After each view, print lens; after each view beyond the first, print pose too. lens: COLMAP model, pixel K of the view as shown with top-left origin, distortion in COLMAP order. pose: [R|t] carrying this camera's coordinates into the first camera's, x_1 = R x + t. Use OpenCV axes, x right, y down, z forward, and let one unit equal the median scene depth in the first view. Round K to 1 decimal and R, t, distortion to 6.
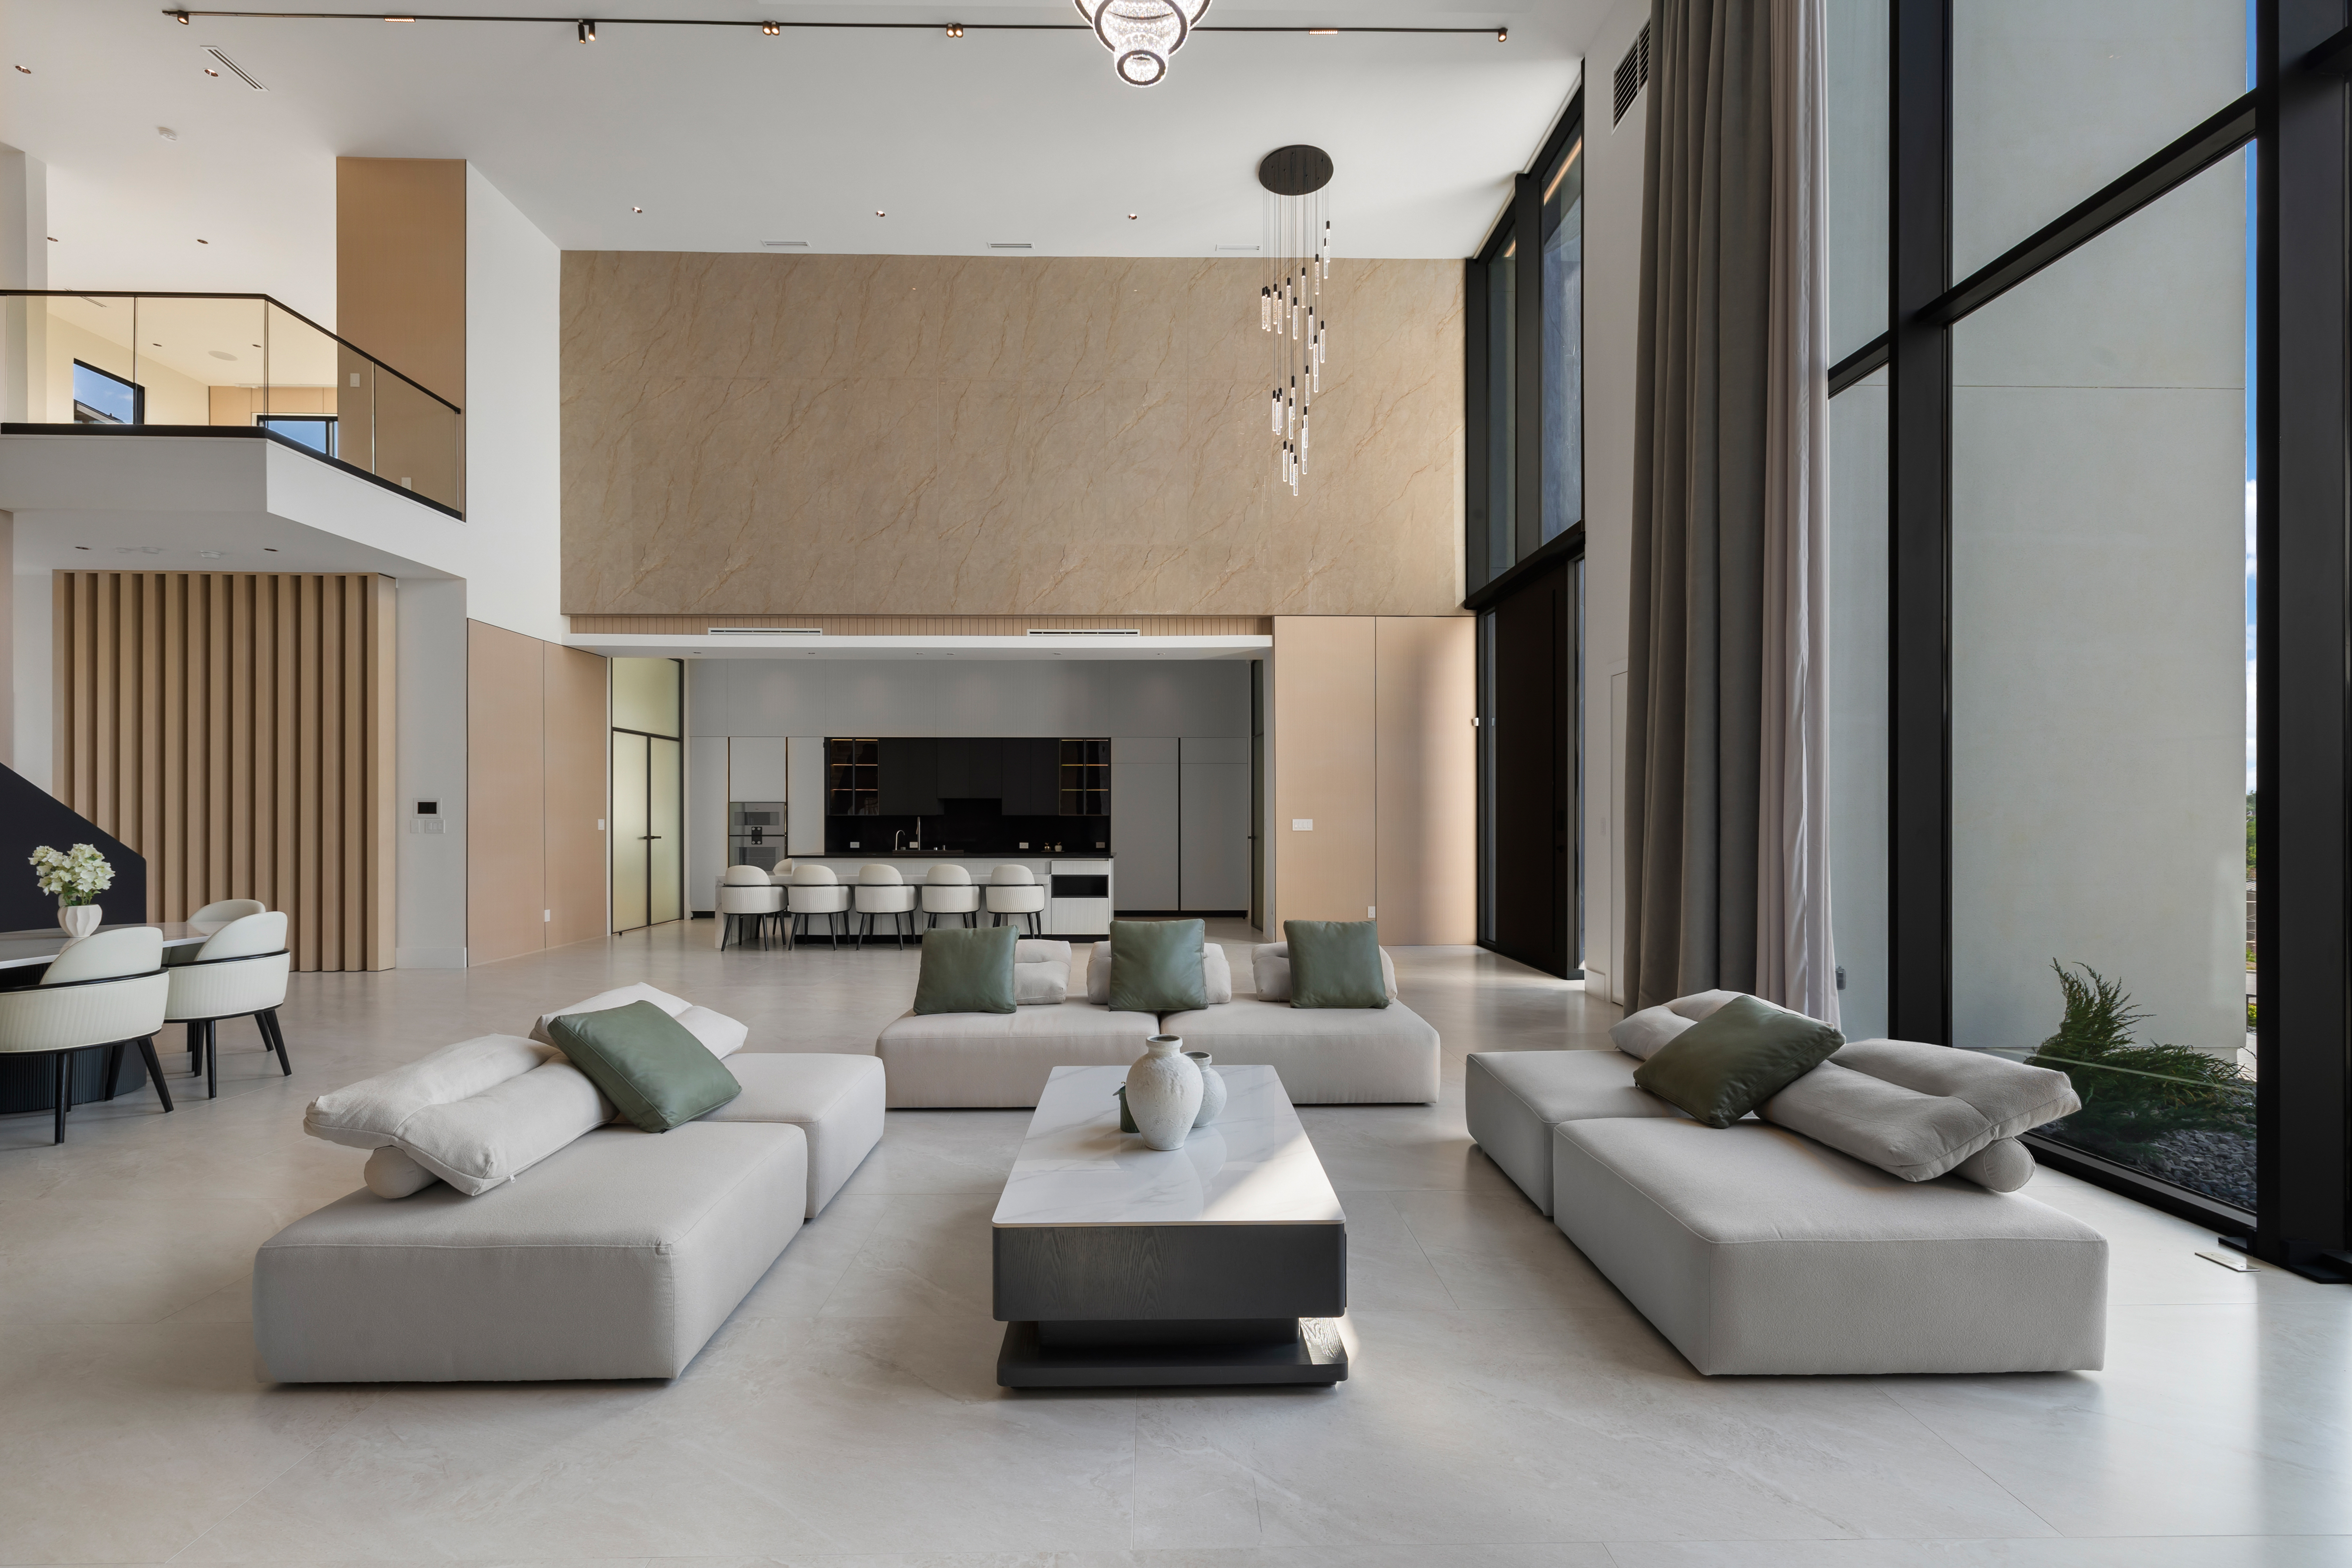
lens RADIAL K [[1003.1, 0, 1168.6], [0, 1003.1, 811.7], [0, 0, 1]] dist [0.001591, 0.000751]
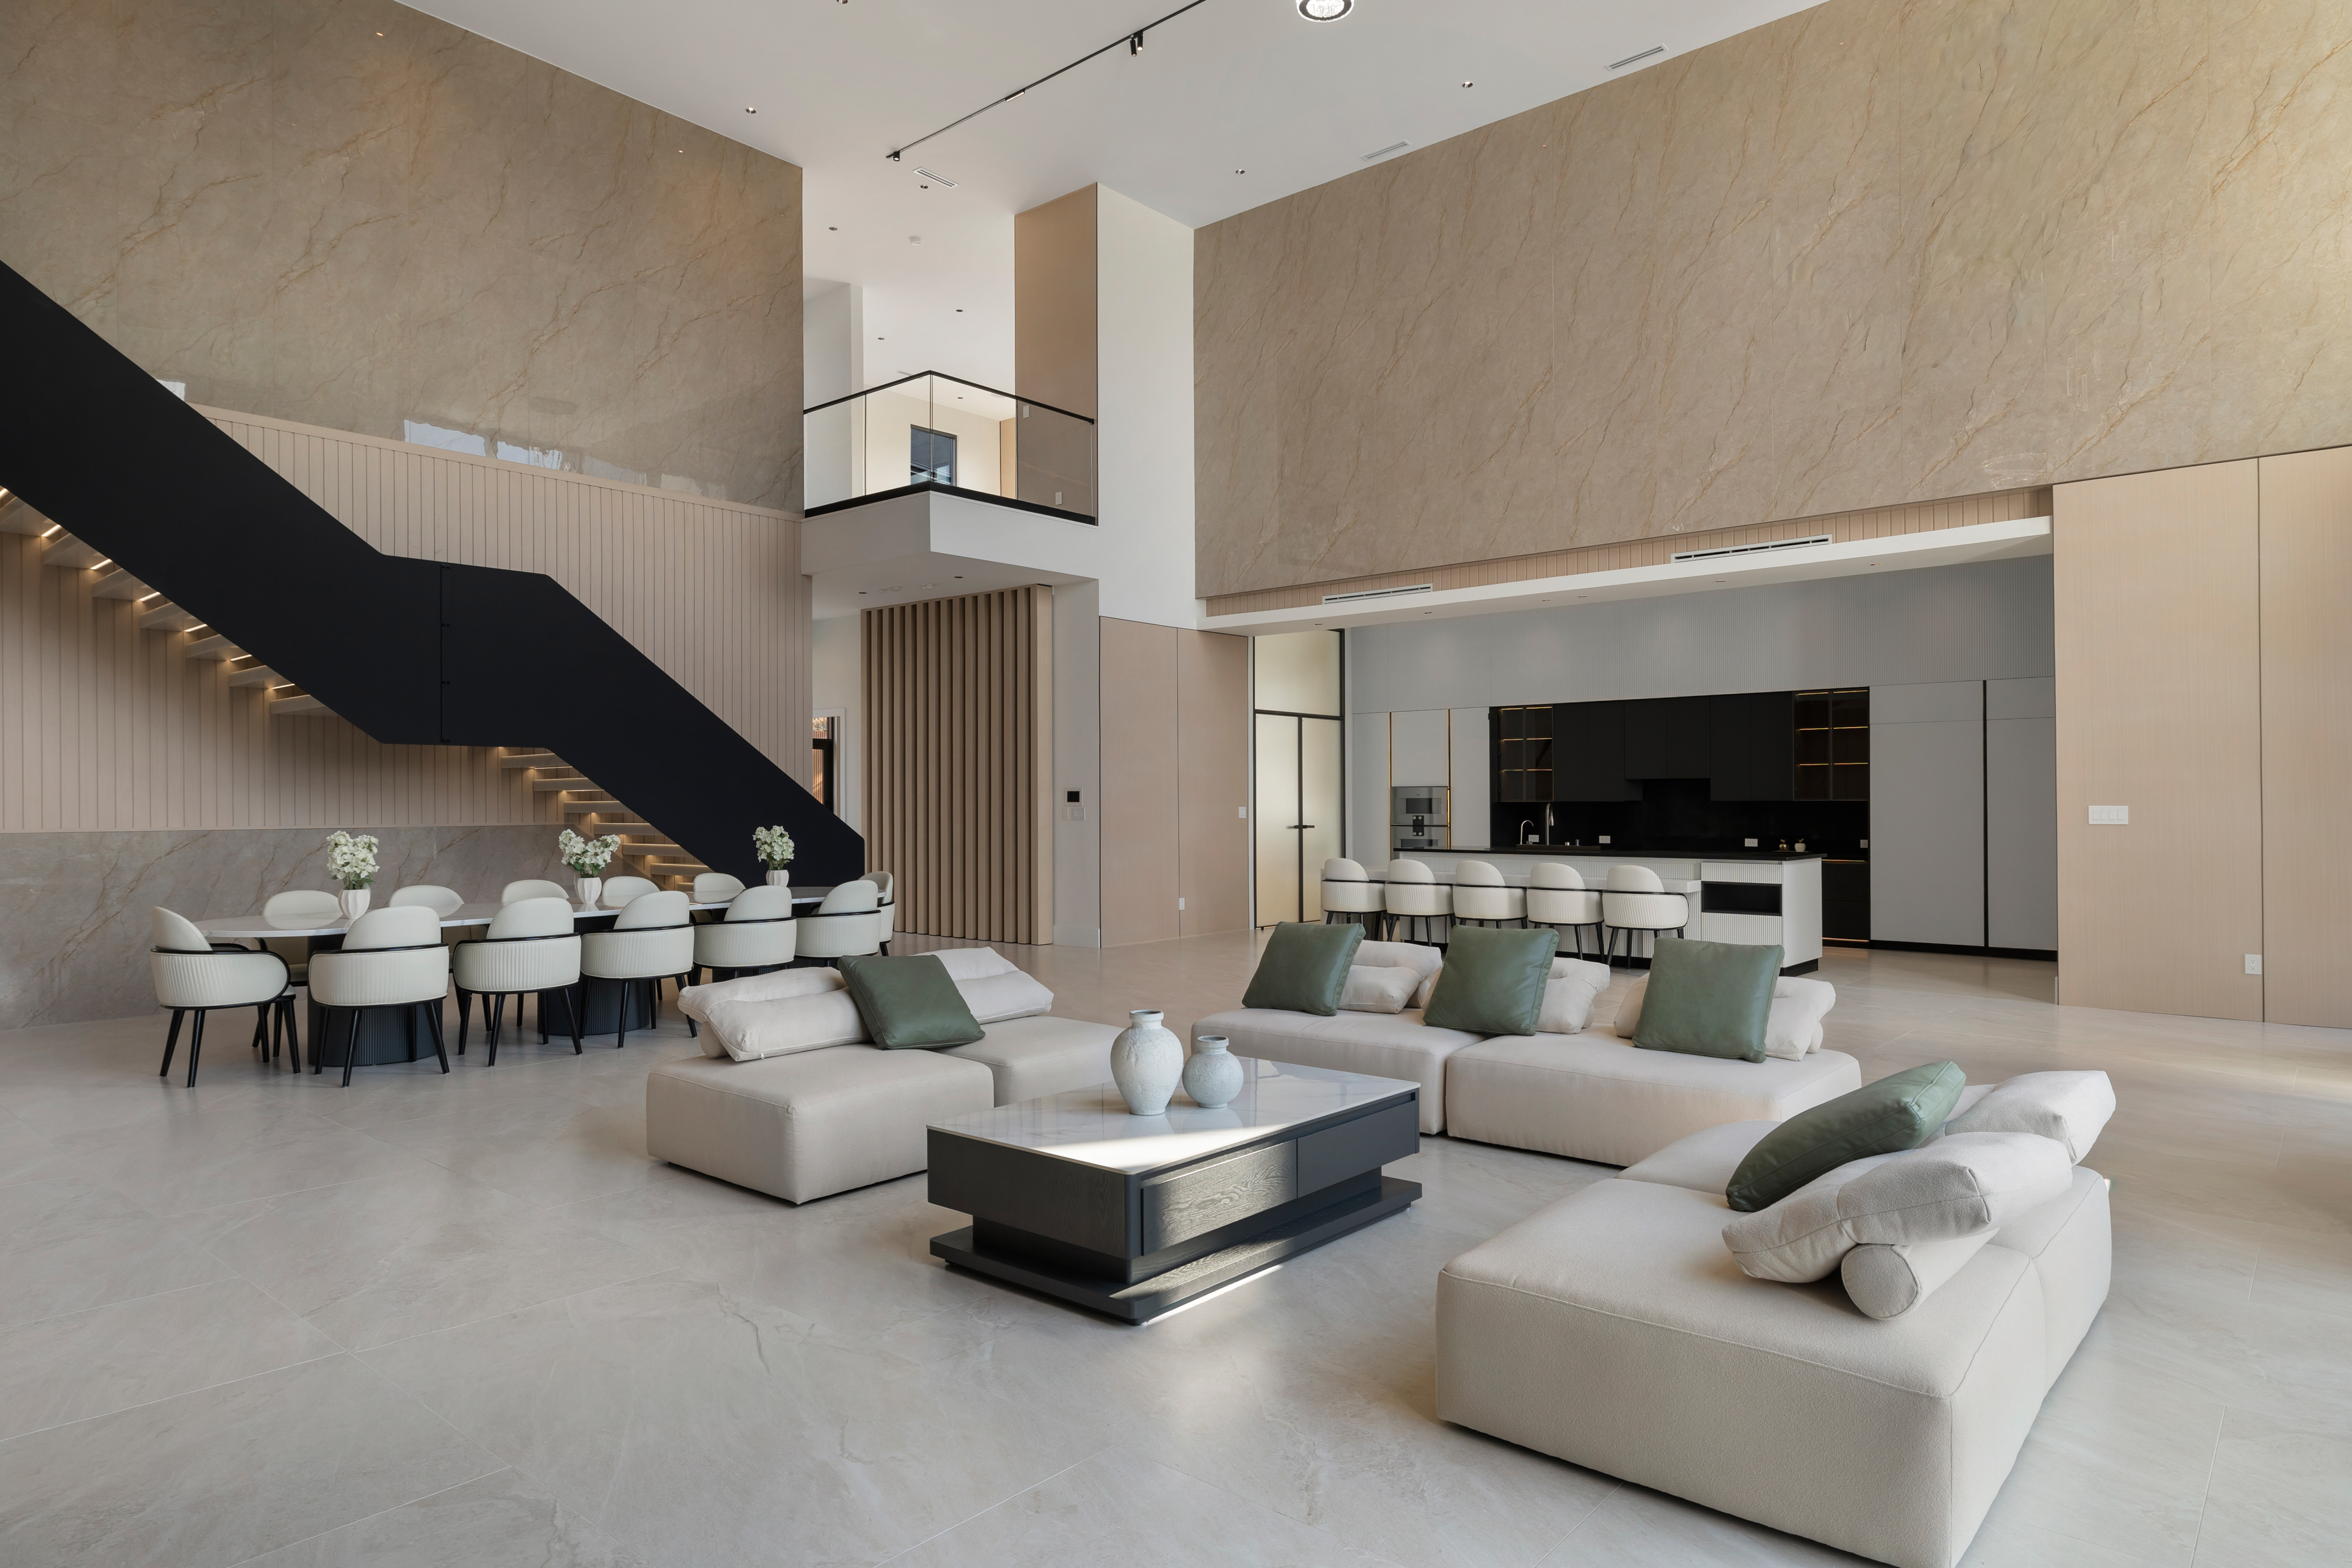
lens RADIAL K [[1370.1, 0, 1161.4], [0, 1370.1, 793.6], [0, 0, 1]] dist [-0.003028, 0.004533]
pose [[0.742586, -0.007438, -0.669709, 0.265775], [0.006504, 0.999971, -0.003894, -0.000578], [0.669719, -0.001464, 0.742613, -0.020239]]
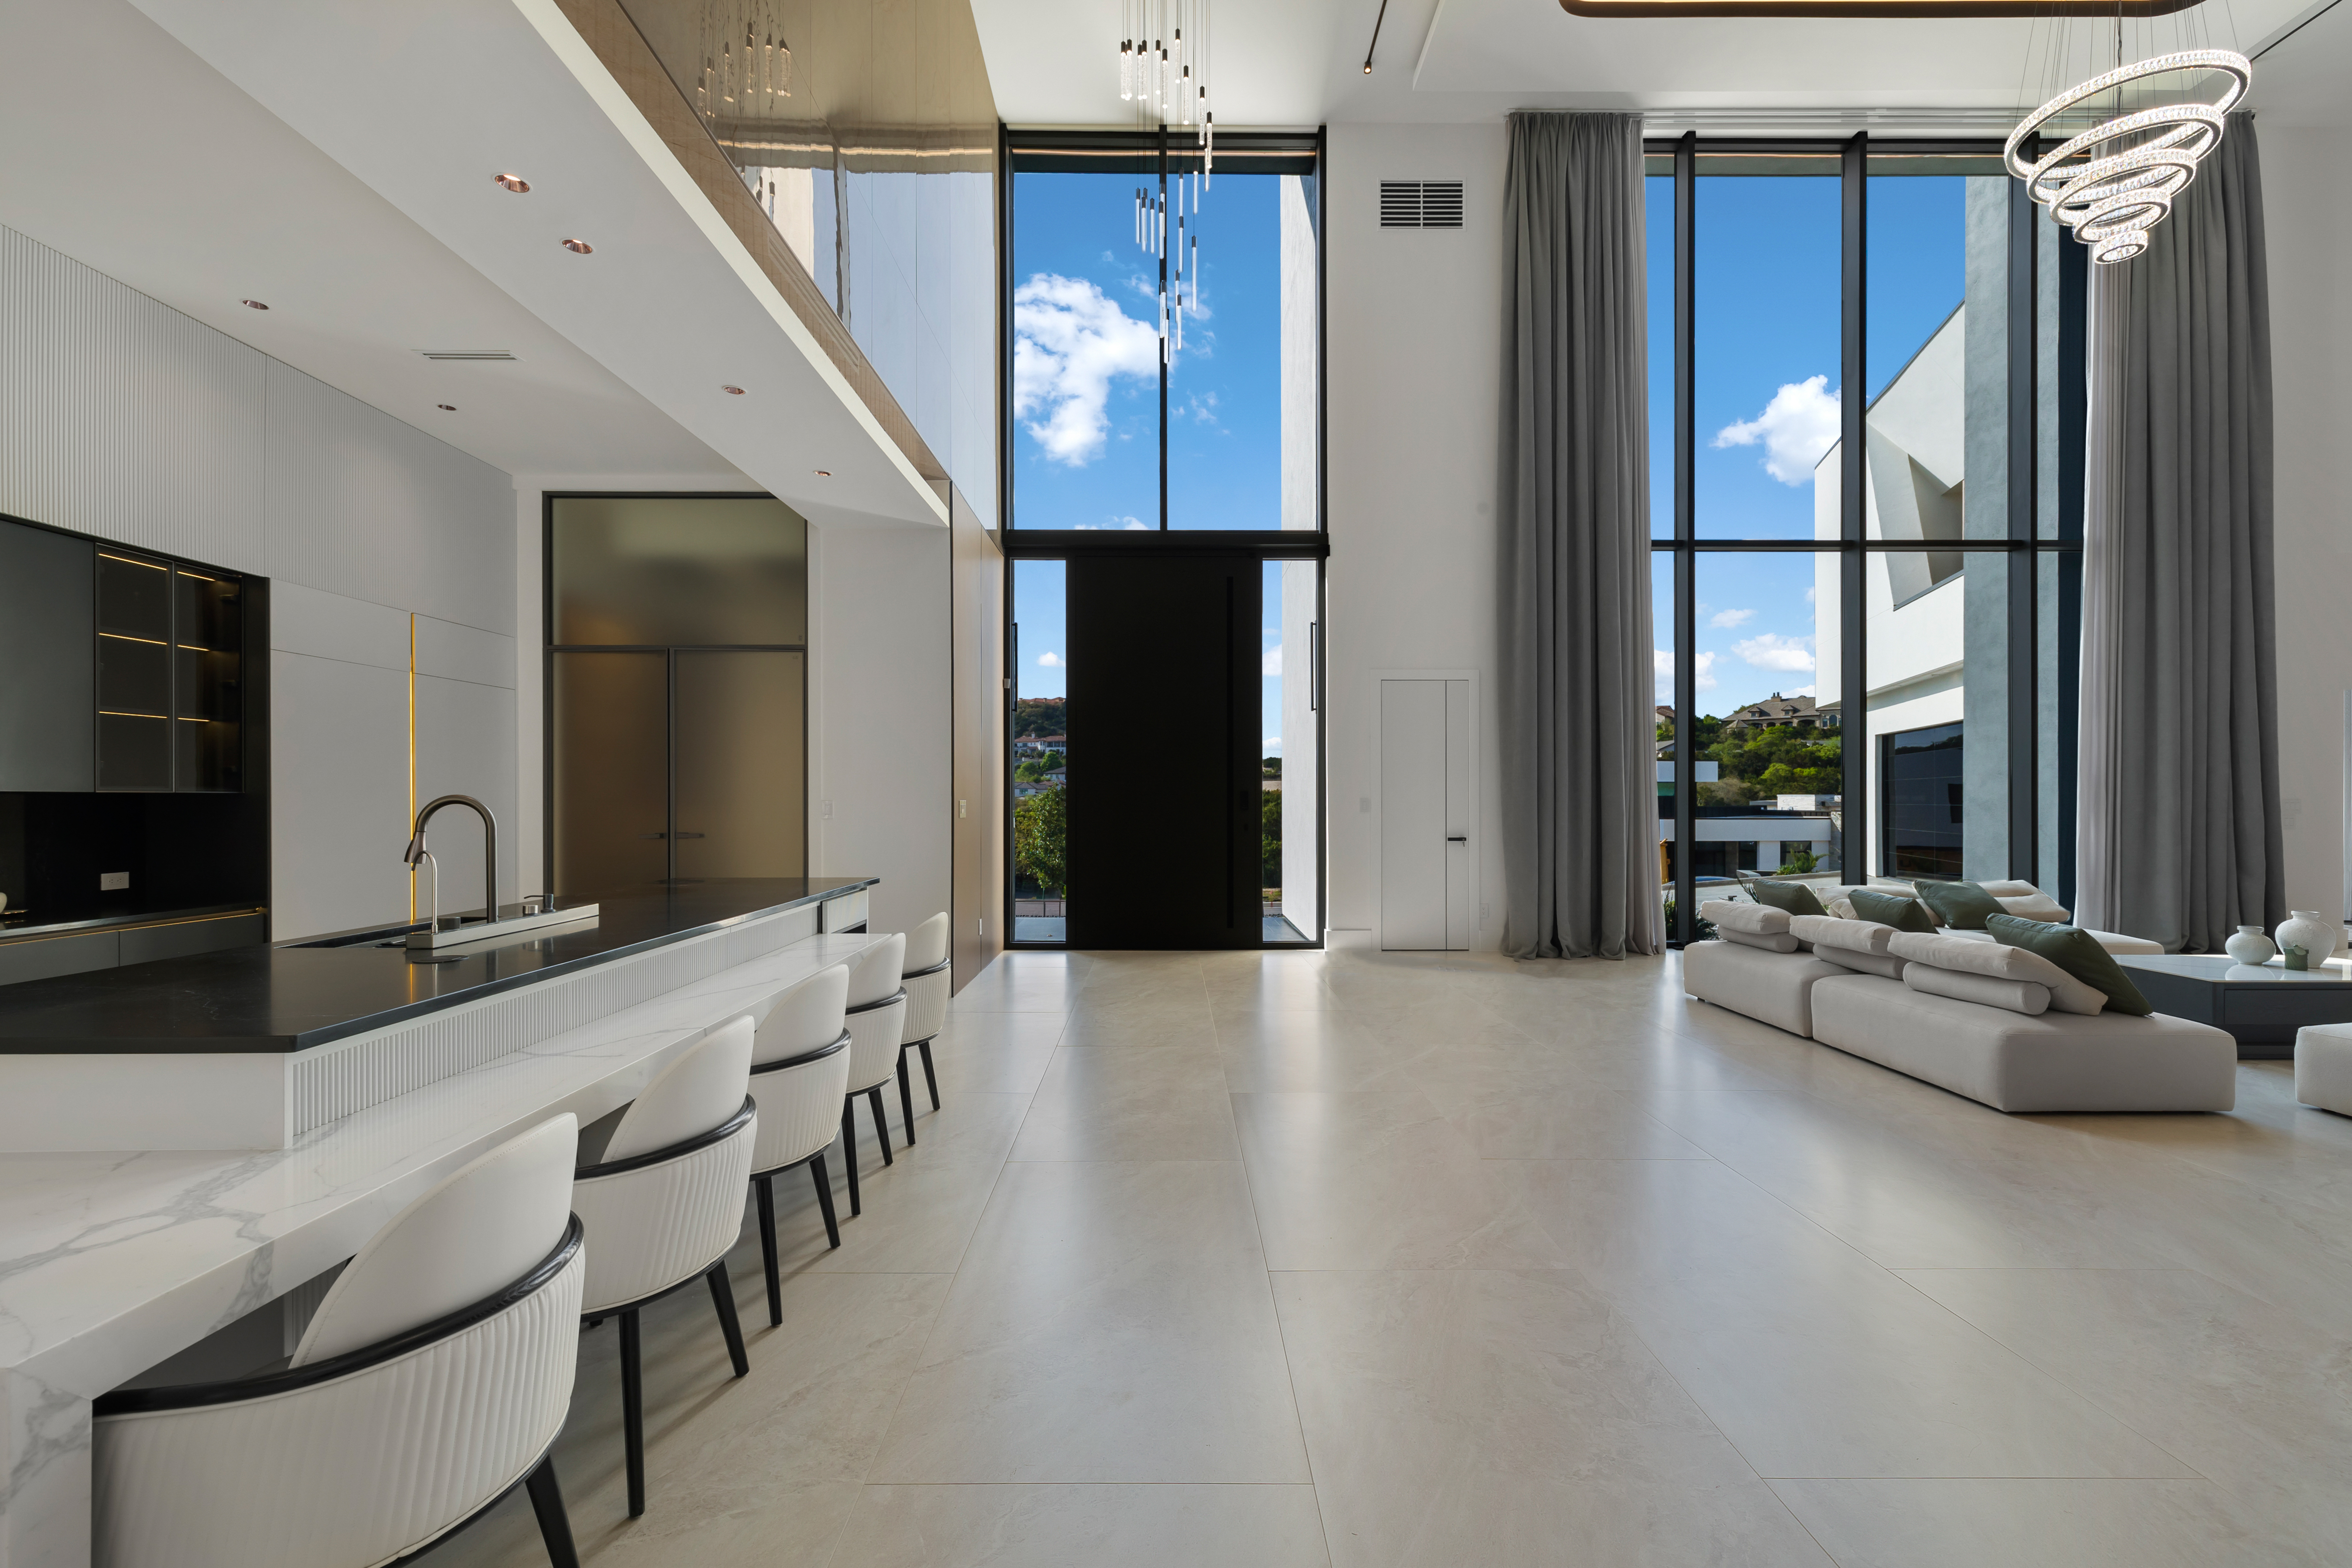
lens RADIAL K [[1003.1, 0, 1170.0], [0, 1003.1, 794.3], [0, 0, 1]] dist [0.001591, 0.000751]
pose [[0.011917, 0.002215, 0.999927, -0.534226], [-0.005045, 0.999985, -0.002155, 0.004433], [-0.999916, -0.005019, 0.011928, 0.853101]]
